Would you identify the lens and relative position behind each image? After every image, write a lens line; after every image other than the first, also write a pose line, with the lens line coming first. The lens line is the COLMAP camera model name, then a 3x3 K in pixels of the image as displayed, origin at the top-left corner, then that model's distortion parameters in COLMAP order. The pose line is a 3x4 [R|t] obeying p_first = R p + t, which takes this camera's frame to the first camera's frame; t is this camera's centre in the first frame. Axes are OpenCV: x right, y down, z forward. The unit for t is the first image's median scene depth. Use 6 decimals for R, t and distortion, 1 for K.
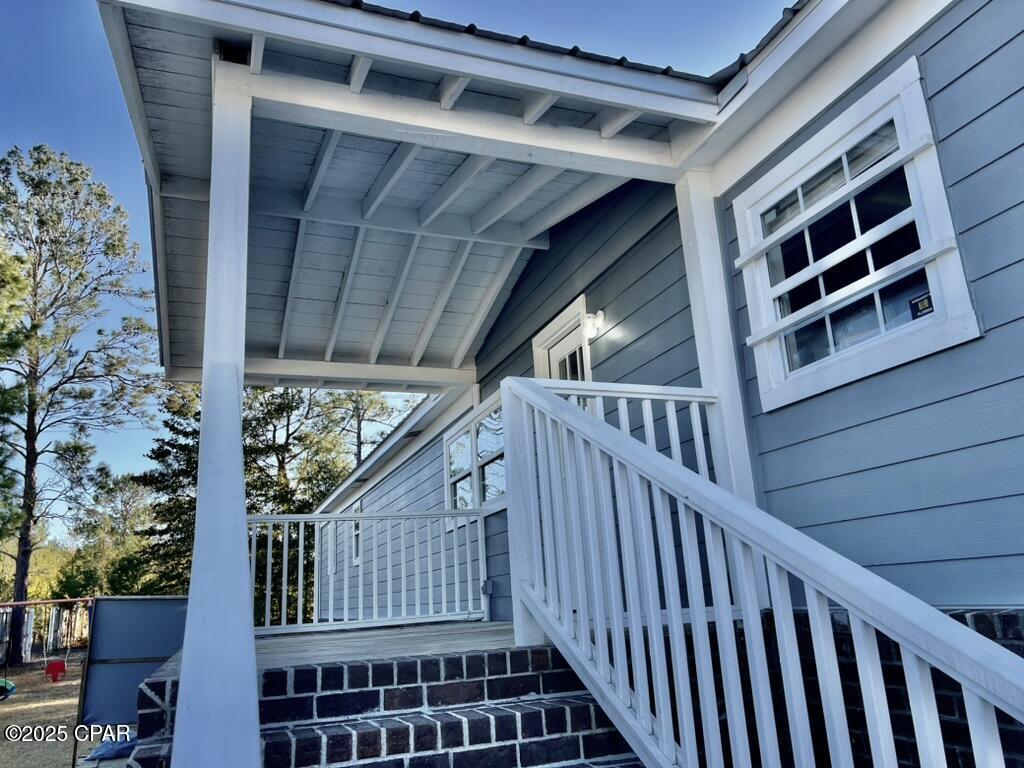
lens RADIAL K [[784.3, 0, 512.0], [0, 784.3, 384.0], [0, 0, 1]] dist [0.056897, -0.003112]
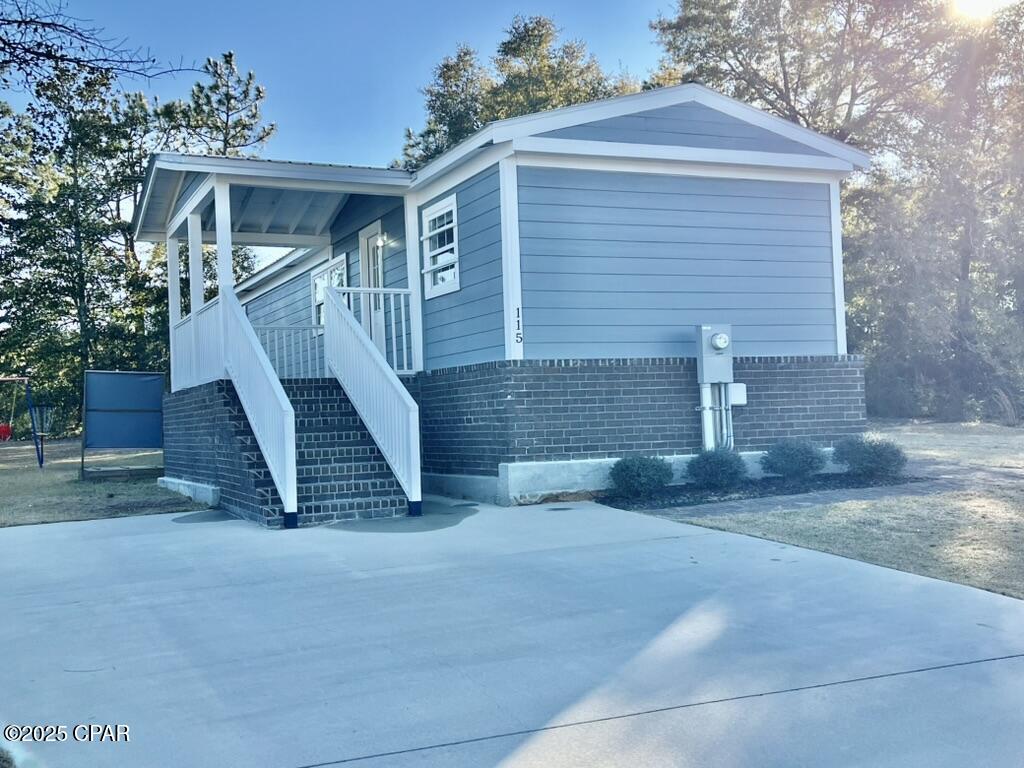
lens RADIAL K [[1097.2, 0, 512.0], [0, 1097.2, 384.0], [0, 0, 1]] dist [0.164962, -0.412745]
pose [[0.996734, 0.023721, 0.077193, 0.030248], [-0.041073, 0.971927, 0.231670, -0.051152], [-0.069530, -0.234084, 0.969727, -0.245824]]
